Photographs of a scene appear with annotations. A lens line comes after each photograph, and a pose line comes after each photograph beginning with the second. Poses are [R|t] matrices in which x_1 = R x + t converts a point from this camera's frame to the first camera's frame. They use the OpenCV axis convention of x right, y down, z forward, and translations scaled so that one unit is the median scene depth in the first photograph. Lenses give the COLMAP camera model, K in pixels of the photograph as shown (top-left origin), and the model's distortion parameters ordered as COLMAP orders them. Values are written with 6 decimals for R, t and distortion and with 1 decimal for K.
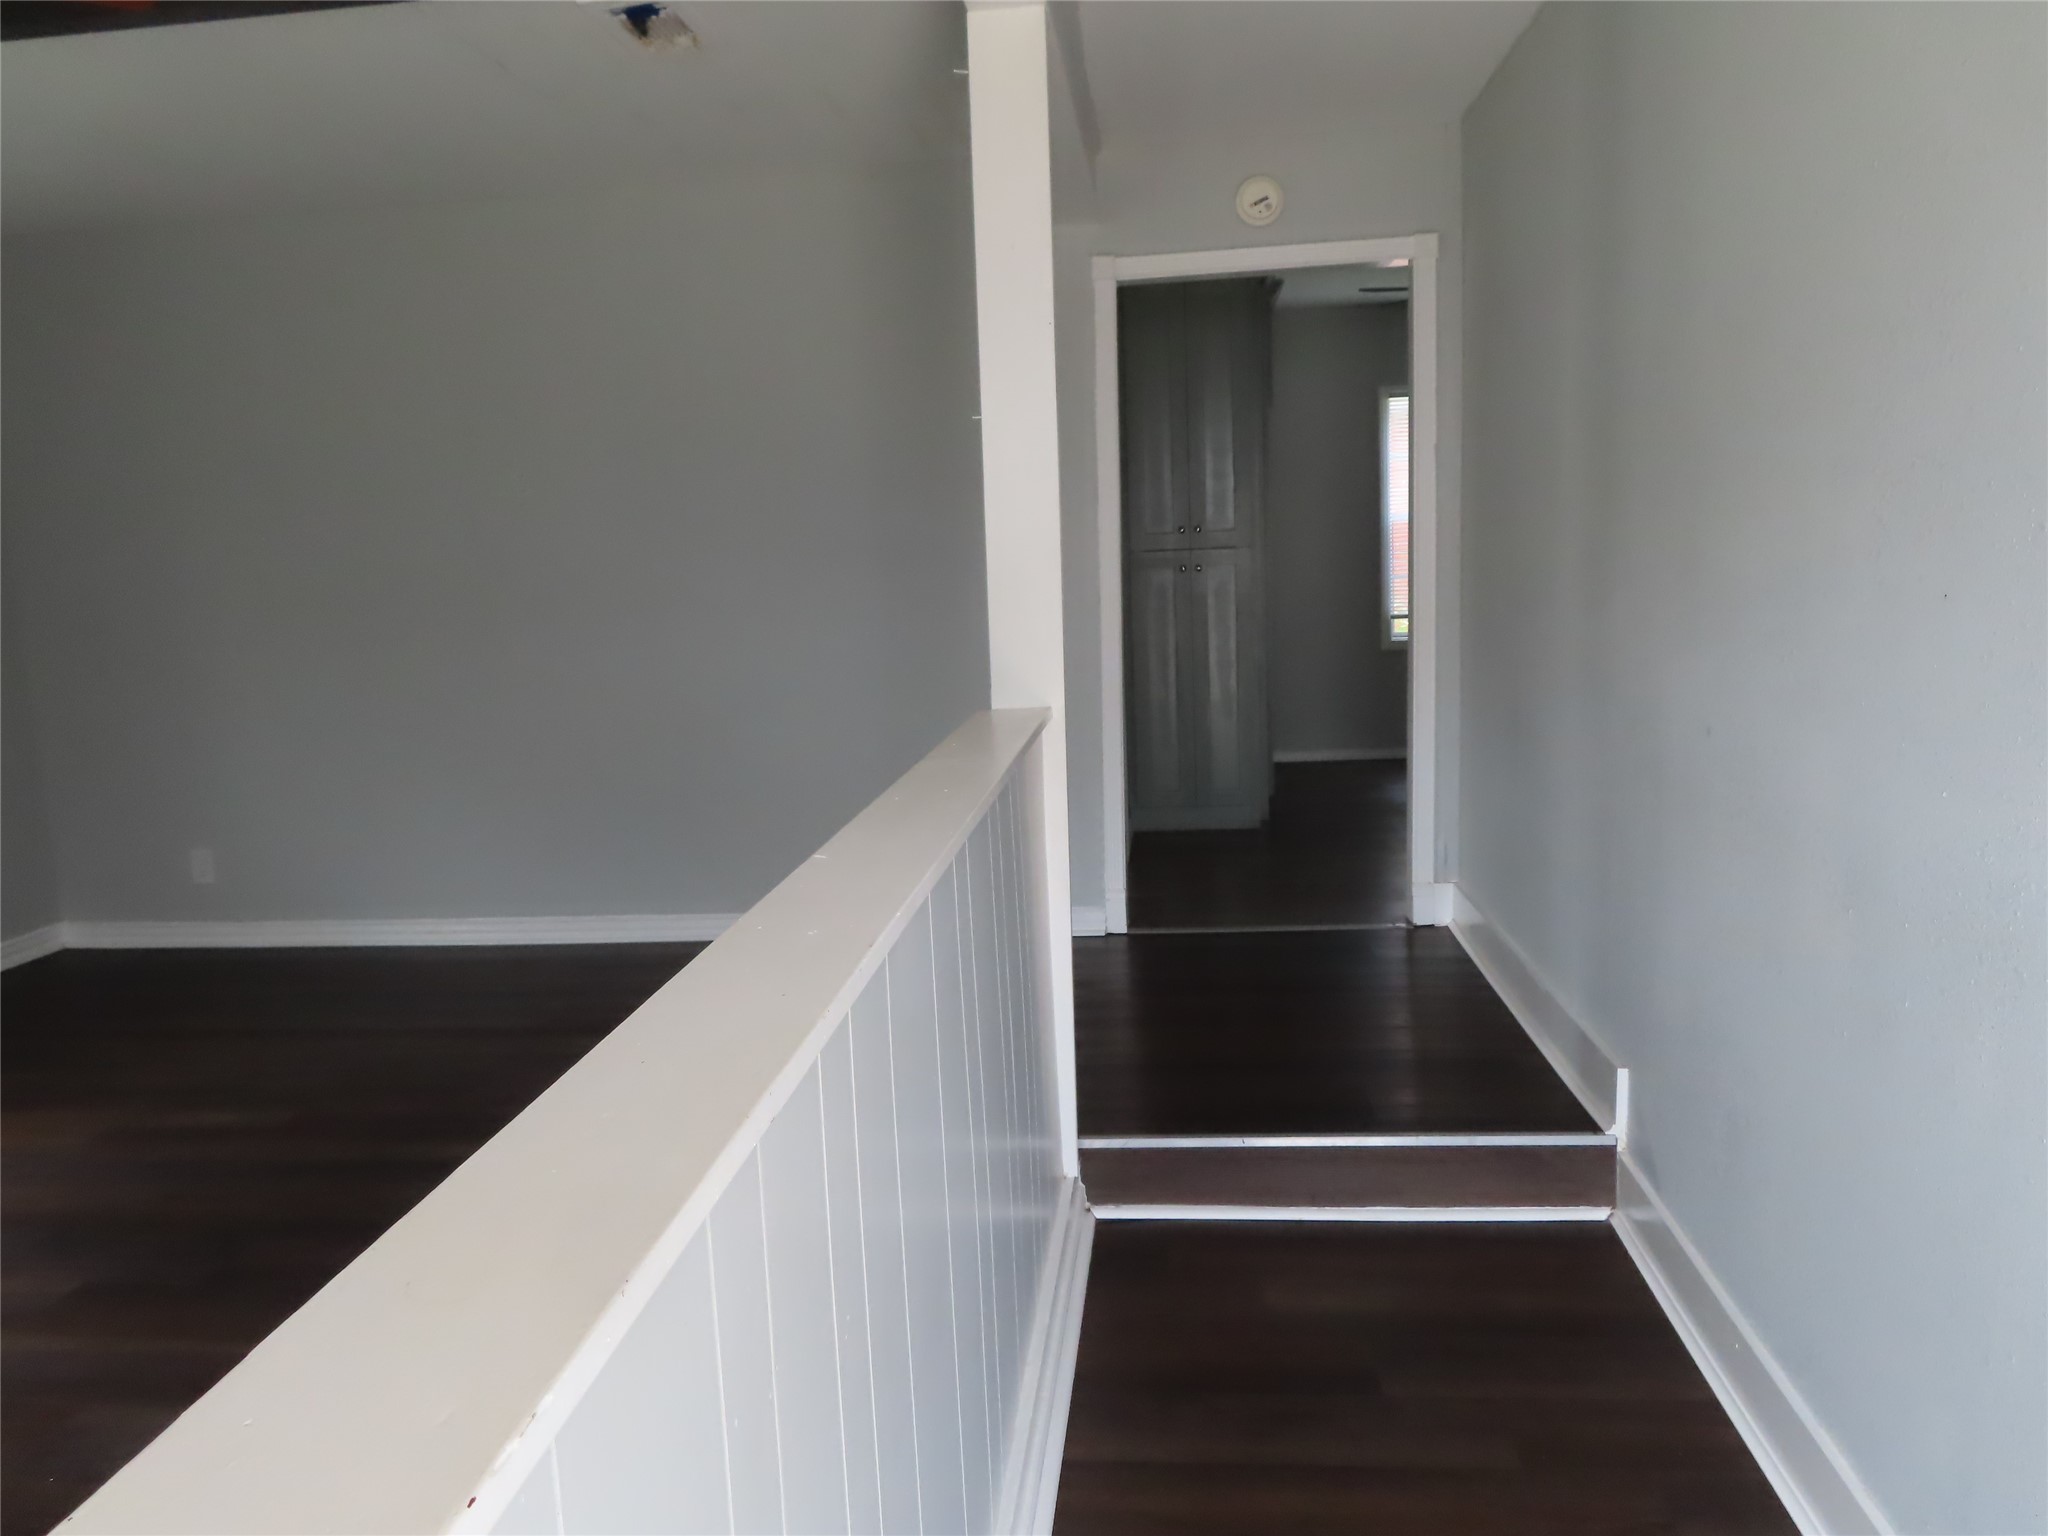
lens RADIAL K [[1483.1, 0, 1024.0], [0, 1483.1, 768.0], [0, 0, 1]] dist [-0.003380, -0.003183]
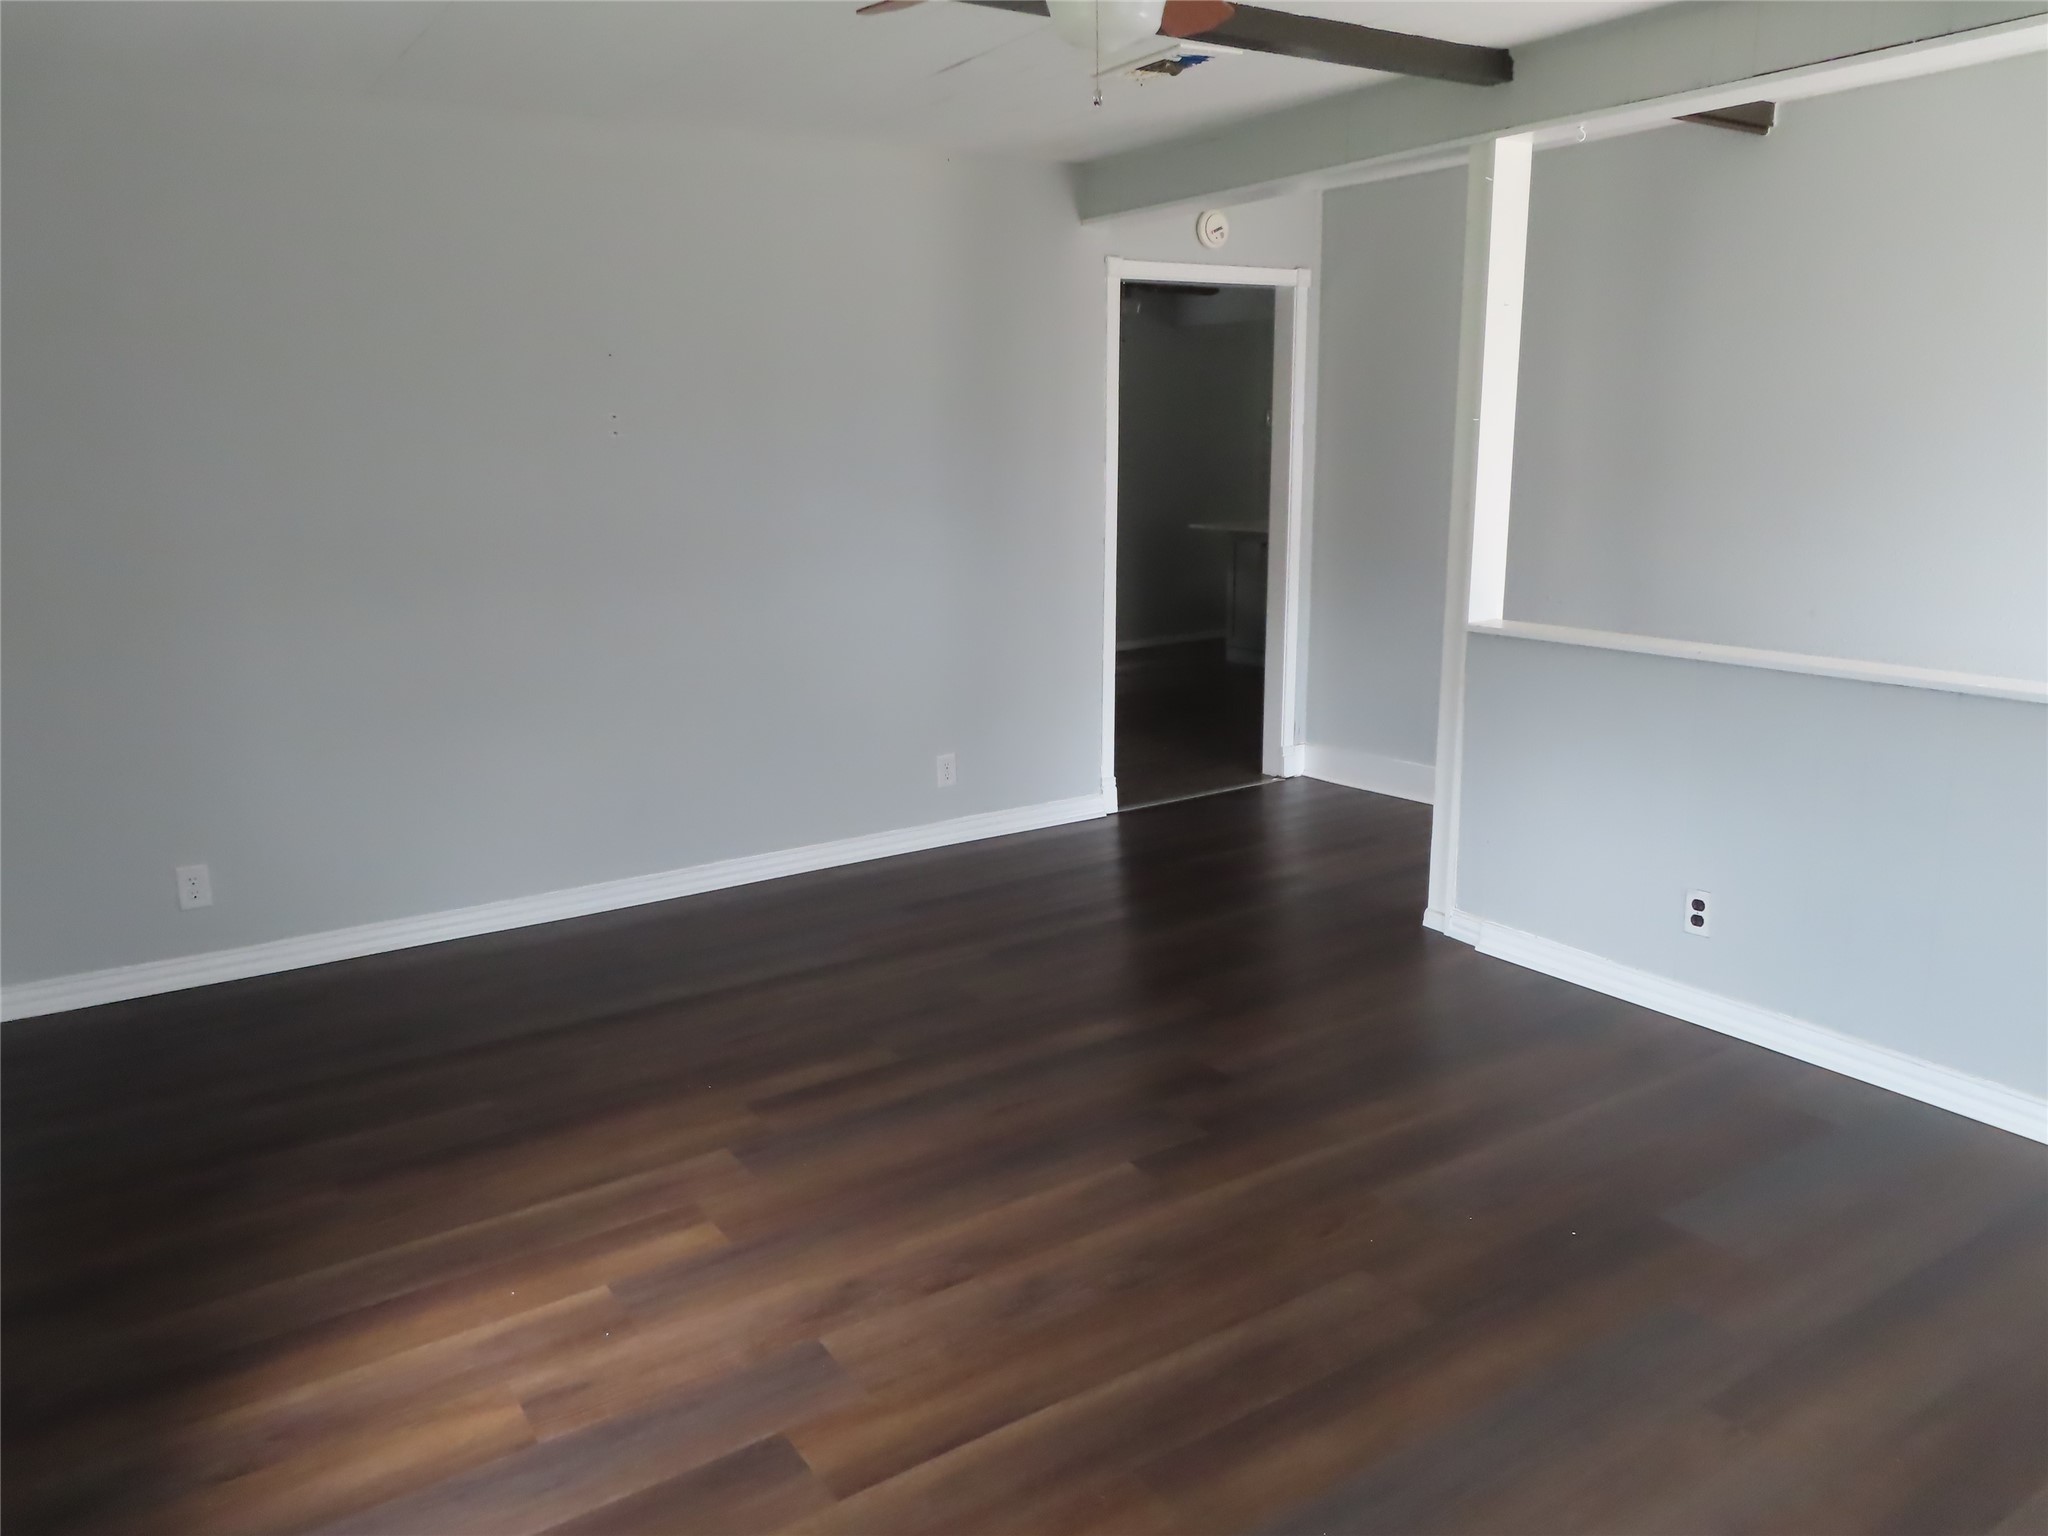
lens RADIAL K [[1483.1, 0, 1024.0], [0, 1483.1, 768.0], [0, 0, 1]] dist [-0.003380, -0.003183]
pose [[0.766607, -0.107529, 0.633049, -0.818880], [0.076766, 0.994156, 0.075904, -0.027015], [-0.637511, -0.009592, 0.770382, 0.106142]]
